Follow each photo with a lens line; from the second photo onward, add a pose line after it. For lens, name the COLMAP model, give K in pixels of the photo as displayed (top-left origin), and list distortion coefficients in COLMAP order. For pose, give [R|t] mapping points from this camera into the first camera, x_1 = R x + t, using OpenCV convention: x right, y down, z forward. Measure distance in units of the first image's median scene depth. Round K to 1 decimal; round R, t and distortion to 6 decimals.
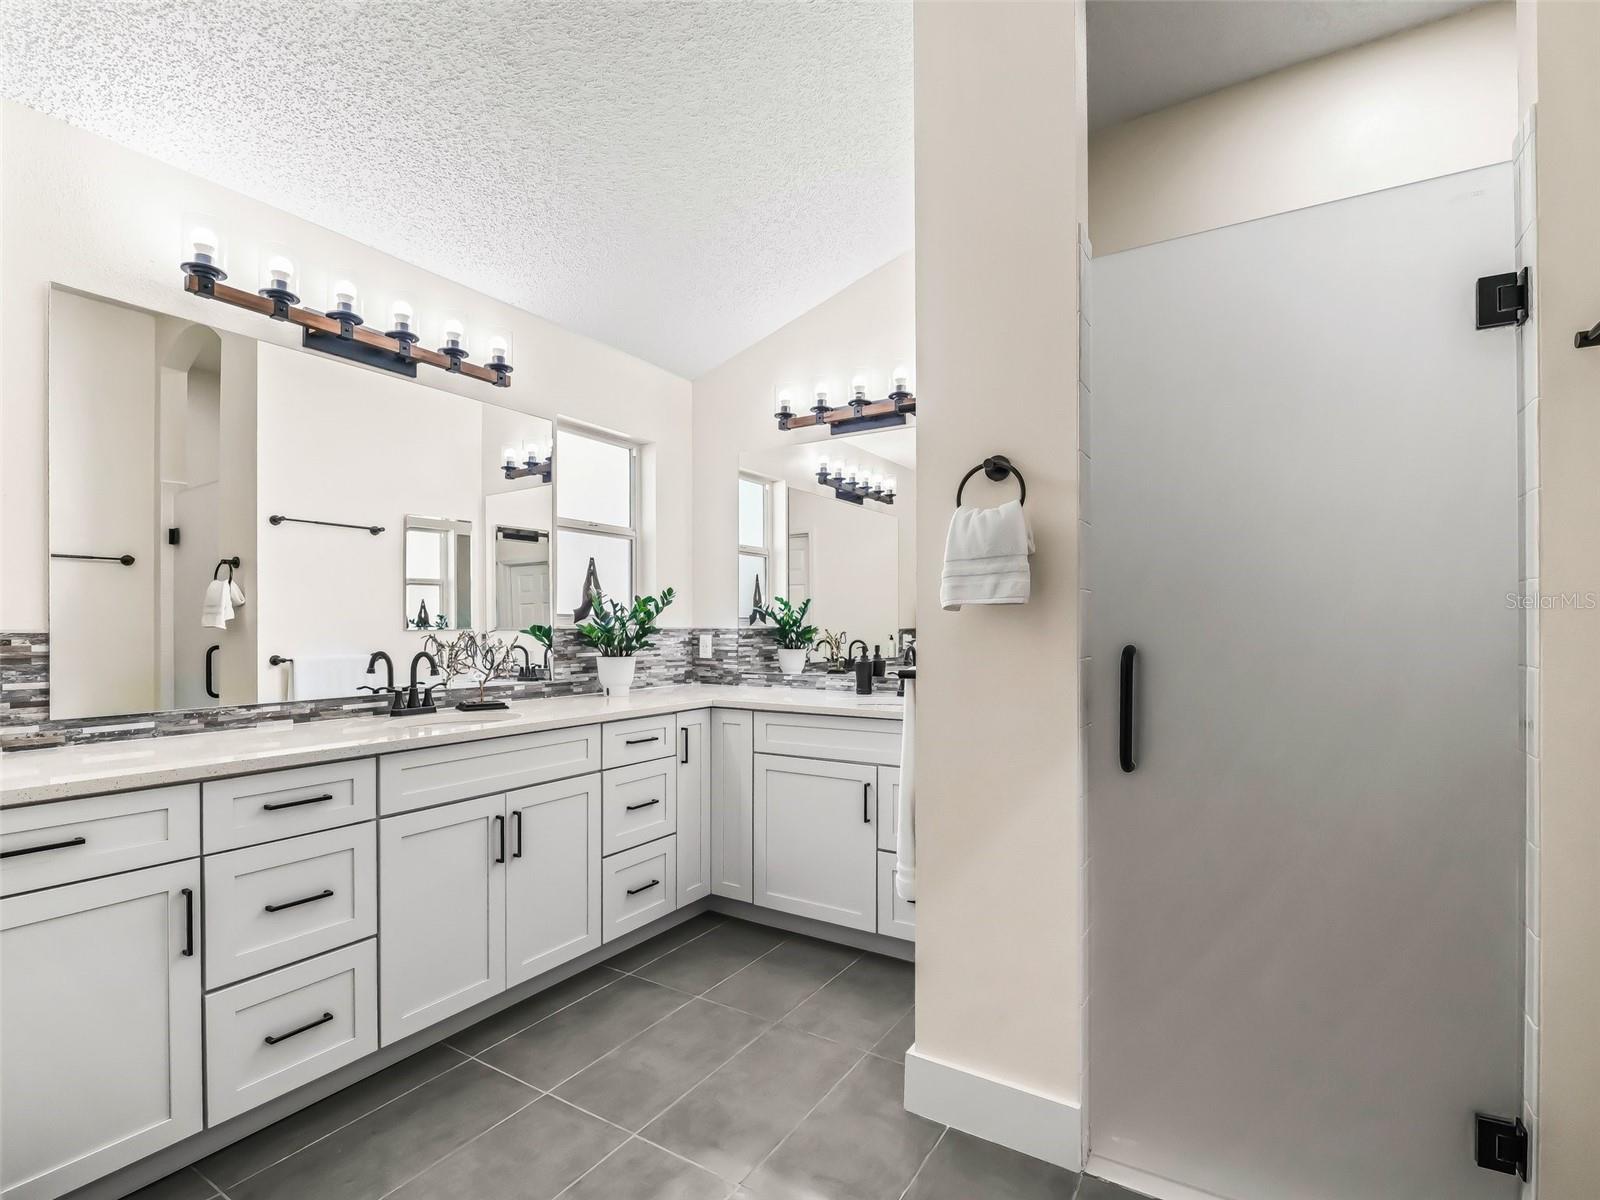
lens RADIAL K [[739.5, 0, 837.3], [0, 739.5, 611.1], [0, 0, 1]] dist [0.000715, -0.000418]
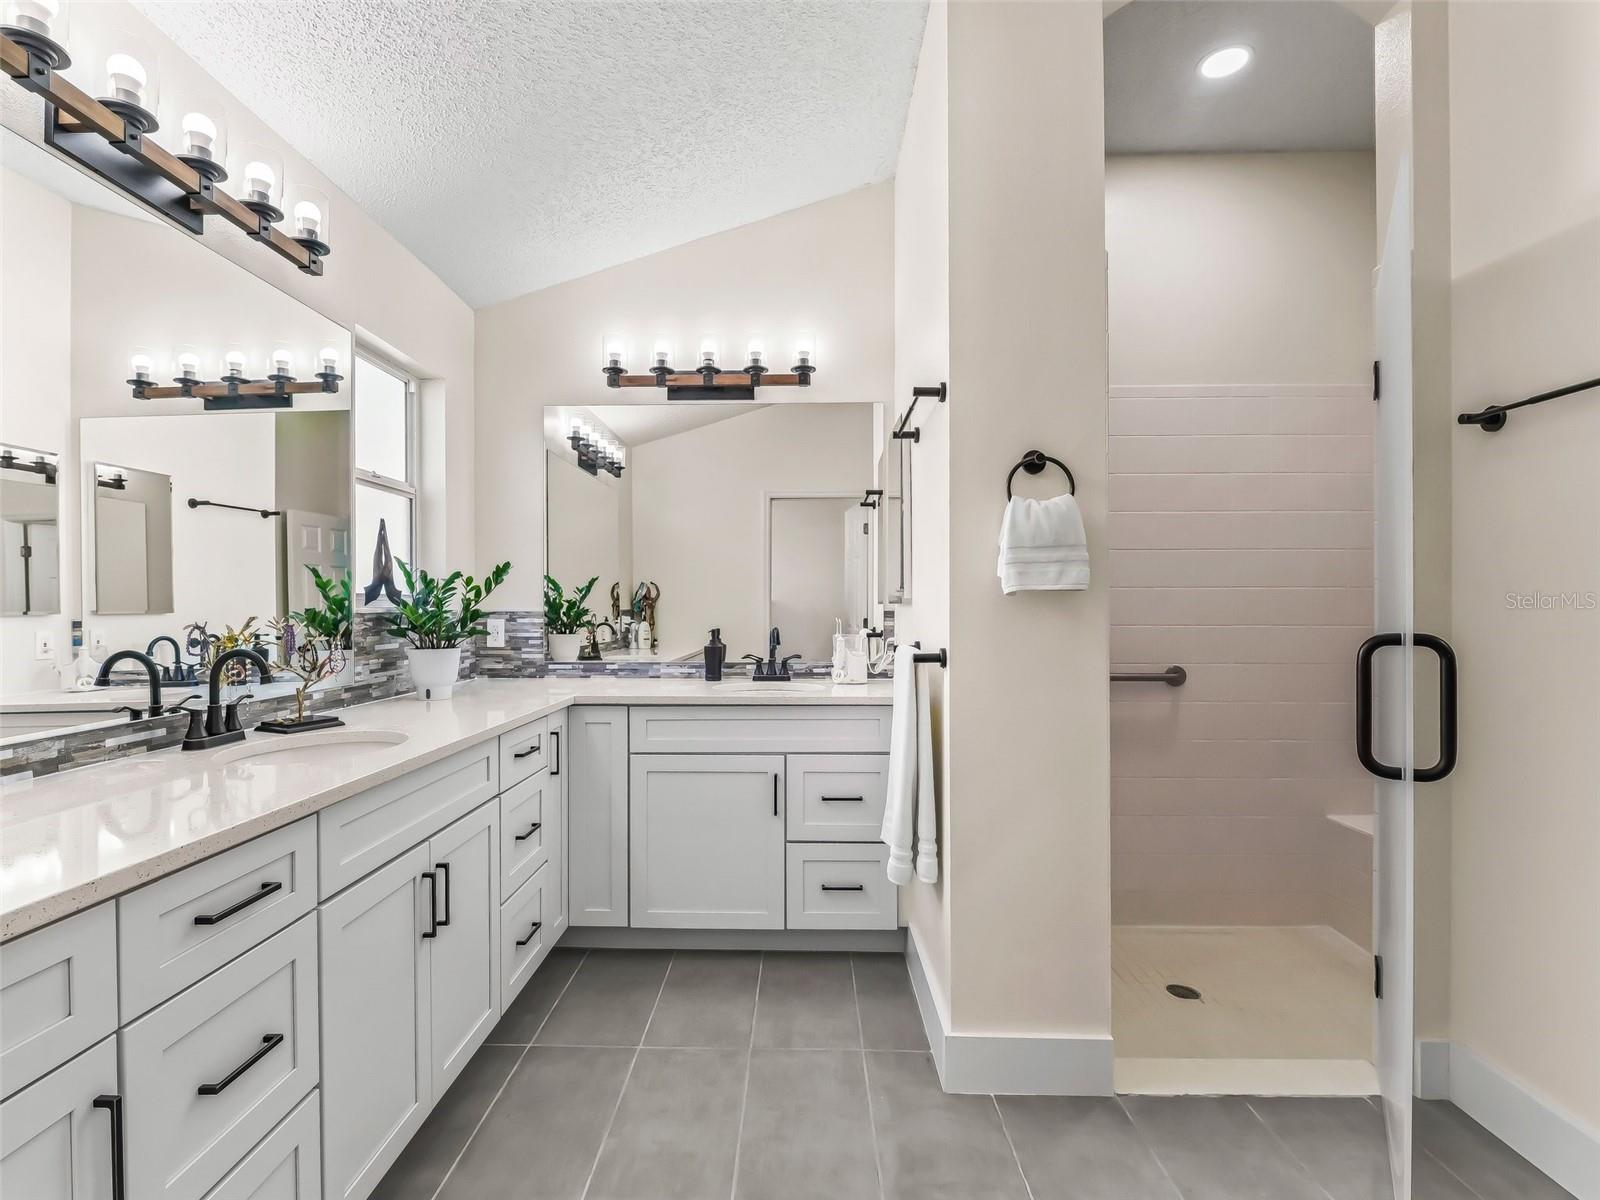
lens RADIAL K [[737.9, 0, 791.4], [0, 737.9, 592.5], [0, 0, 1]] dist [-0.001870, -0.000627]
pose [[0.875032, 0.009231, 0.483977, -0.348912], [-0.010440, 0.999945, -0.000196, -0.001144], [-0.483953, -0.004881, 0.875080, 0.138567]]
